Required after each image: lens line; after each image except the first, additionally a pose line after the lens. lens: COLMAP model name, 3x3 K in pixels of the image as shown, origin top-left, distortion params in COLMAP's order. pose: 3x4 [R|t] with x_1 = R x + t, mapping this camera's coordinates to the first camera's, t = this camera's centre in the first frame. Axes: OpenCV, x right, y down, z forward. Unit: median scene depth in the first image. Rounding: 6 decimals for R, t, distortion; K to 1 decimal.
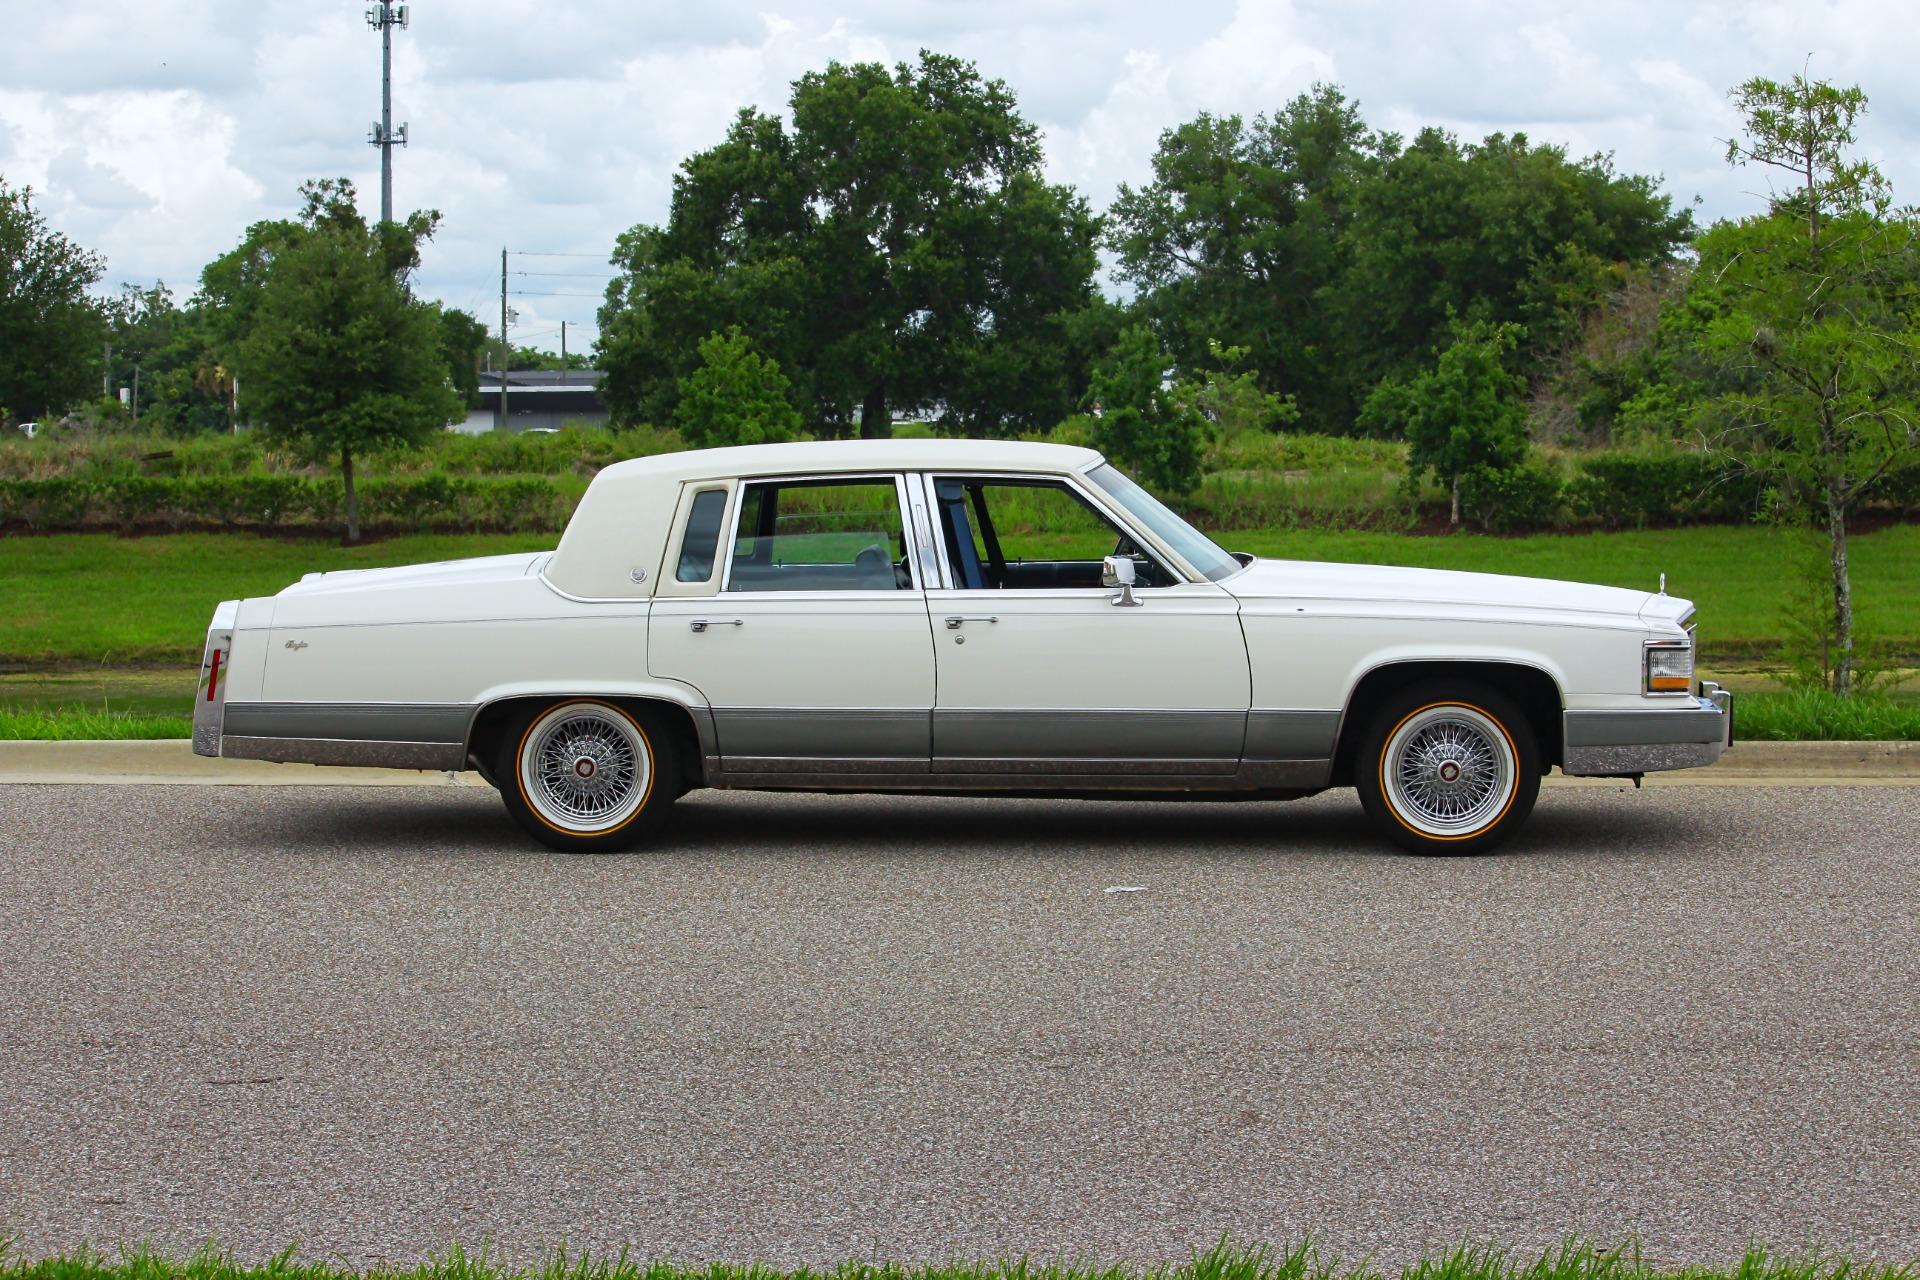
lens RADIAL K [[4996.8, 0, 961.1], [0, 4996.8, 679.2], [0, 0, 1]] dist [-0.467504, 0.390012]
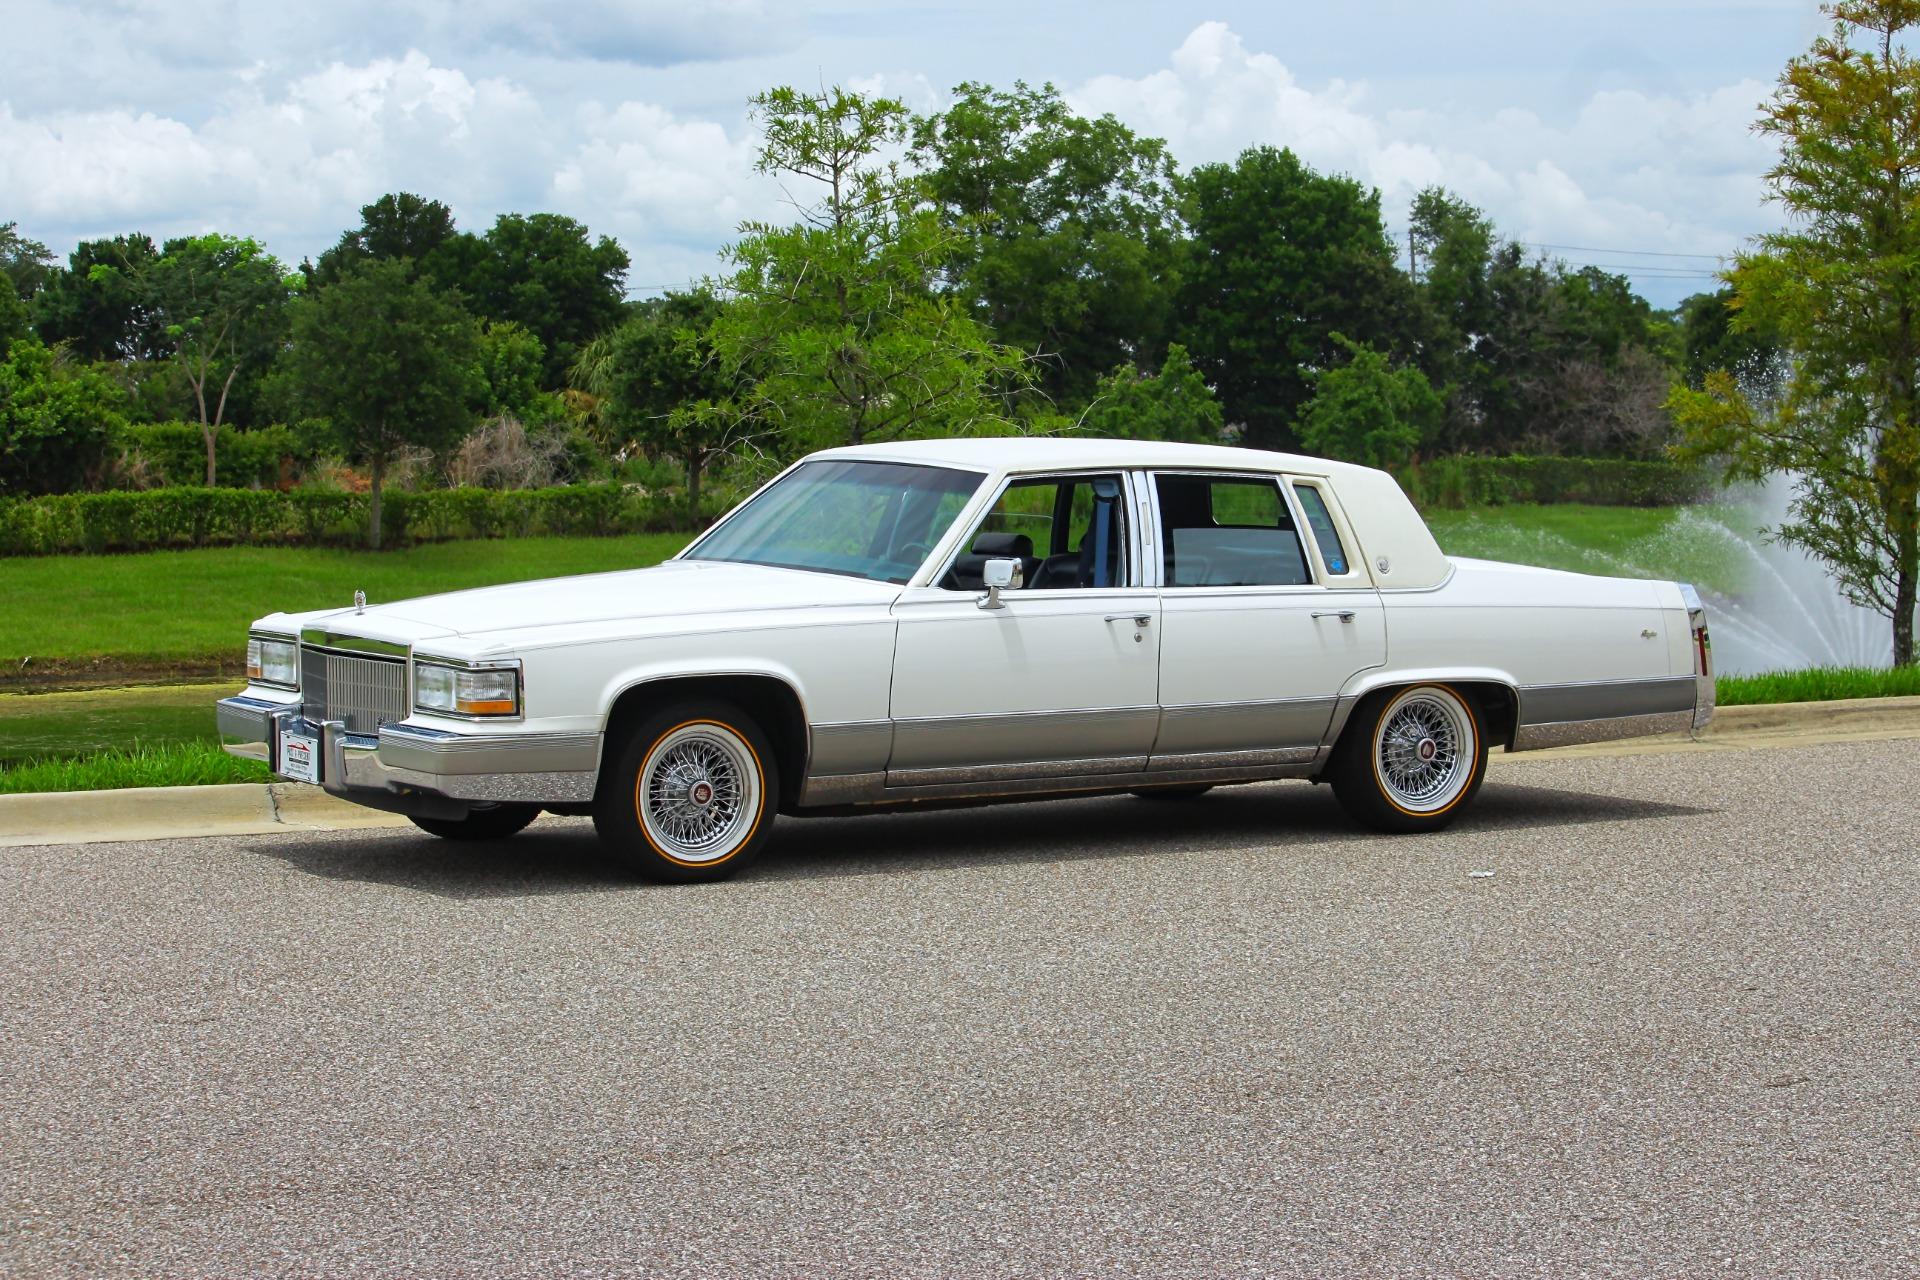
lens RADIAL K [[4916.7, 0, 961.0], [0, 4916.7, 645.9], [0, 0, 1]] dist [-0.396296, -0.080782]
pose [[0.829163, -0.032263, 0.558074, -0.281861], [0.040056, 0.999196, -0.001749, -0.003291], [-0.557569, 0.023805, 0.829789, 0.106168]]
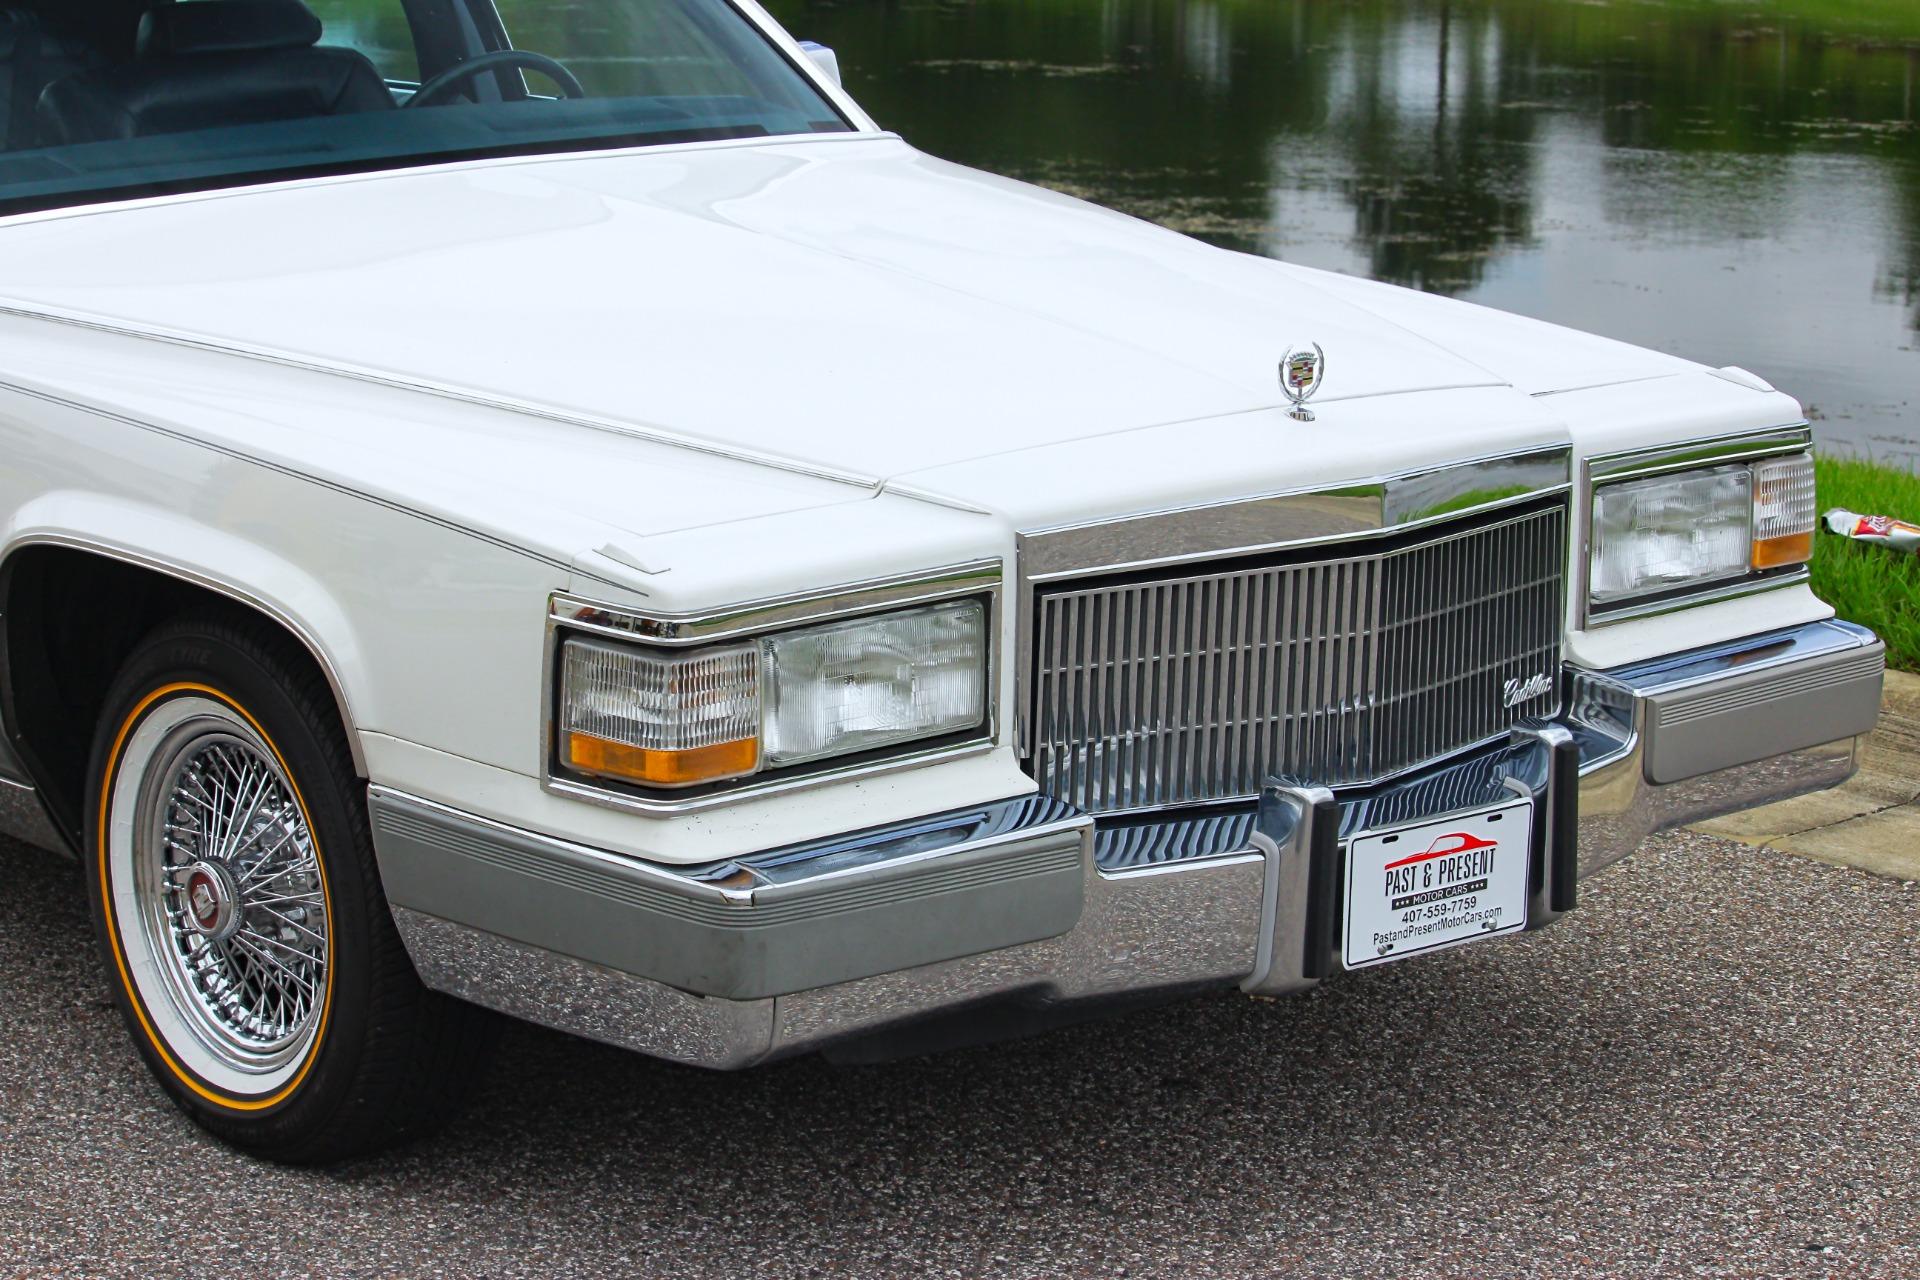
lens RADIAL K [[4917.6, 0, 960.6], [0, 4917.6, 570.8], [0, 0, 1]] dist [-0.441389, -0.126019]
pose [[0.695026, 0.153276, -0.702457, 0.168876], [-0.067921, 0.986640, 0.148081, -0.025113], [0.715769, -0.055209, 0.696151, 0.396232]]
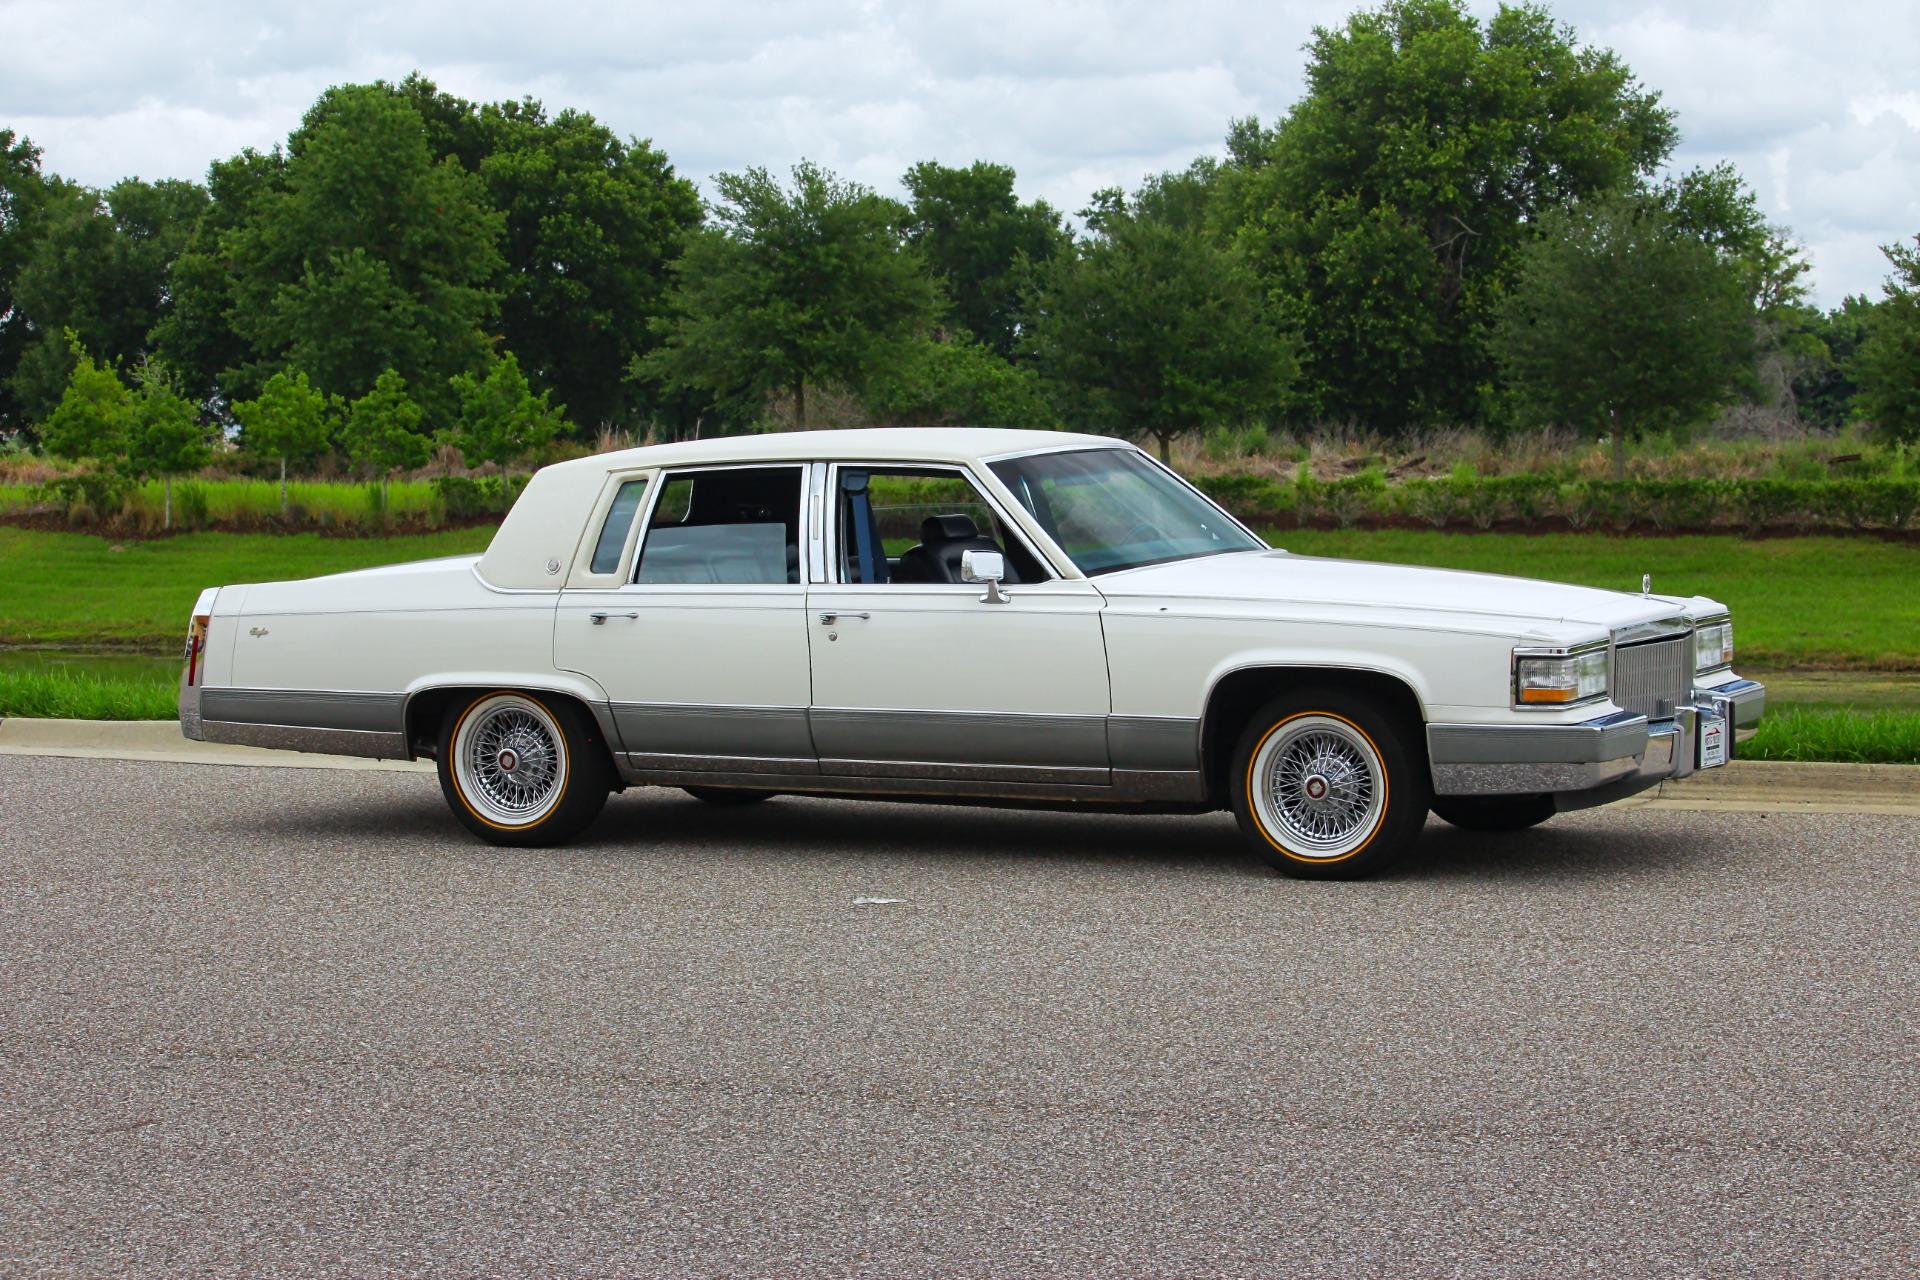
lens RADIAL K [[4982.0, 0, 962.9], [0, 4982.0, 638.4], [0, 0, 1]] dist [-0.422186, -0.154109]
pose [[0.917141, 0.014195, -0.398311, 0.195022], [-0.017895, 0.999824, -0.005573, -0.001281], [0.398162, 0.012239, 0.917233, 0.064901]]
